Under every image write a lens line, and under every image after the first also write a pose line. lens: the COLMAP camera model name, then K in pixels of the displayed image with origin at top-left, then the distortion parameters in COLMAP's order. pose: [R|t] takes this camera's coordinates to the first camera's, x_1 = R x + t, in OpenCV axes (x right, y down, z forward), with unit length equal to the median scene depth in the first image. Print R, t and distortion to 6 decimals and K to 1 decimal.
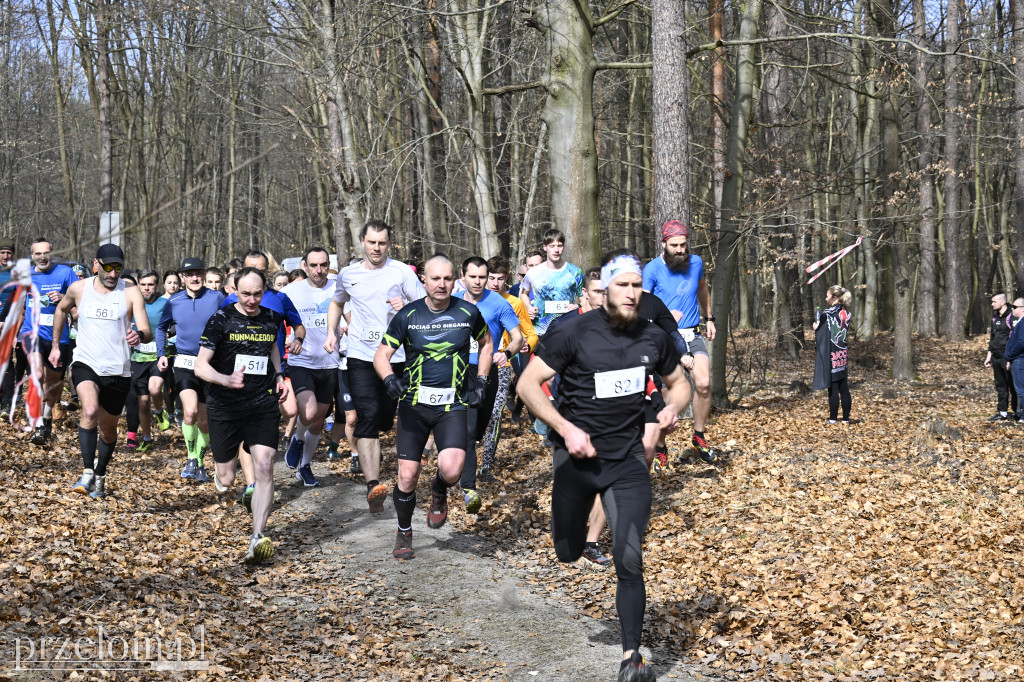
lens RADIAL K [[2236.7, 0, 512.0], [0, 2236.7, 341.0], [0, 0, 1]] dist [0.006874, -0.205045]
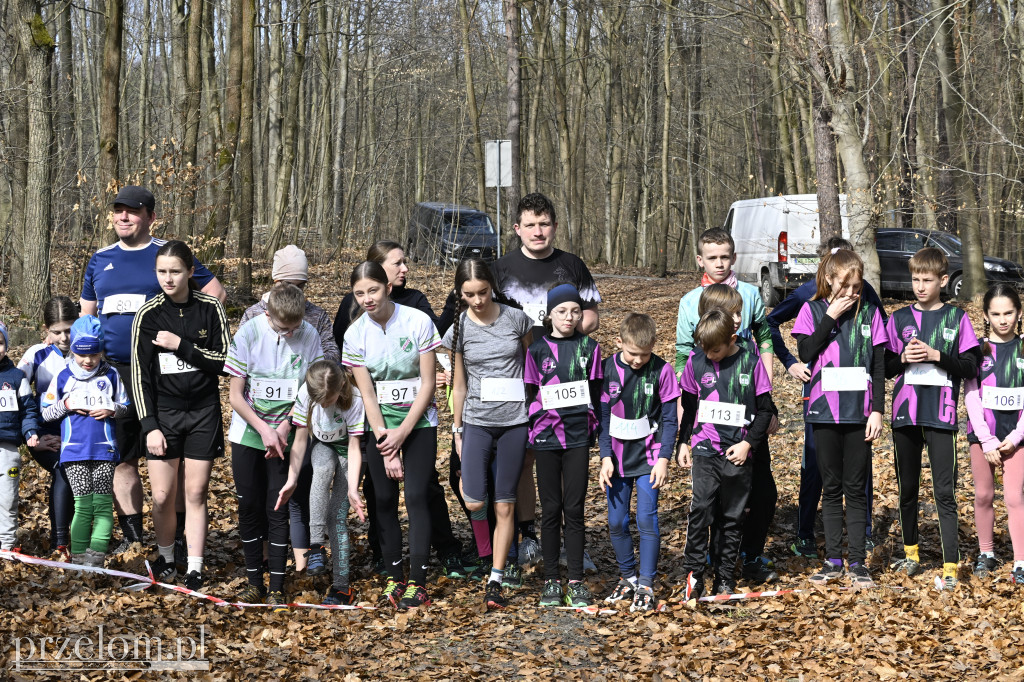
lens RADIAL K [[2236.7, 0, 512.0], [0, 2236.7, 341.0], [0, 0, 1]] dist [0.006874, -0.205045]
pose [[0.980554, 0.001222, -0.196244, -0.038691], [0.003230, 0.999745, 0.022362, -0.010177], [0.196221, -0.022561, 0.980300, 0.351998]]
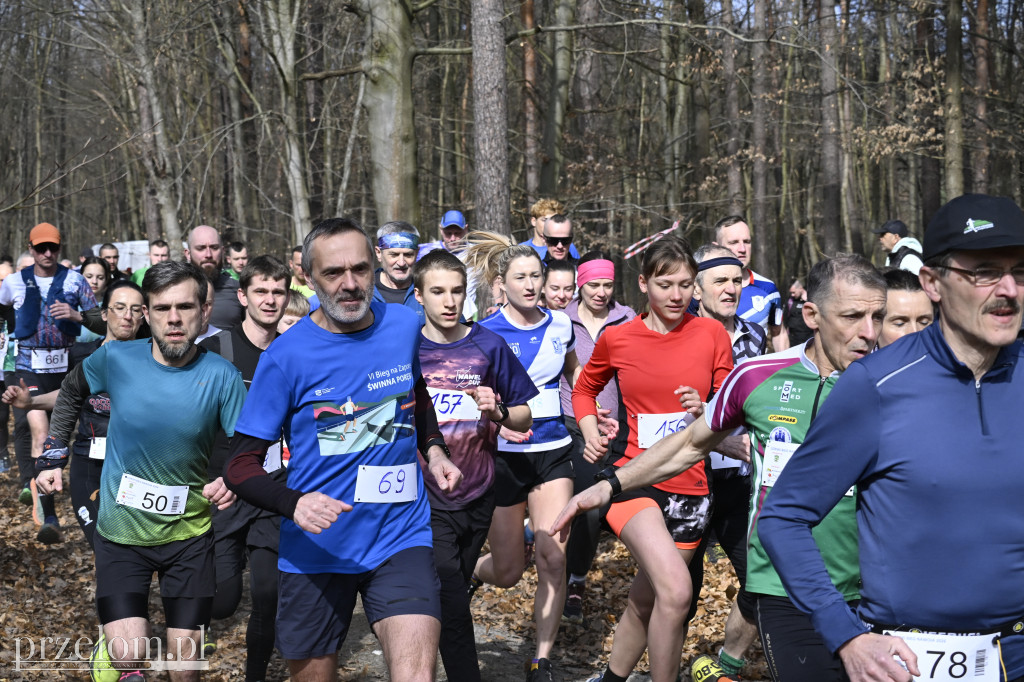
lens RADIAL K [[2236.7, 0, 512.0], [0, 2236.7, 341.0], [0, 0, 1]] dist [0.006874, -0.205045]
pose [[0.996337, -0.006269, 0.085289, -0.002702], [0.005722, 0.999962, 0.006649, 0.000239], [-0.085327, -0.006137, 0.996334, -0.001956]]
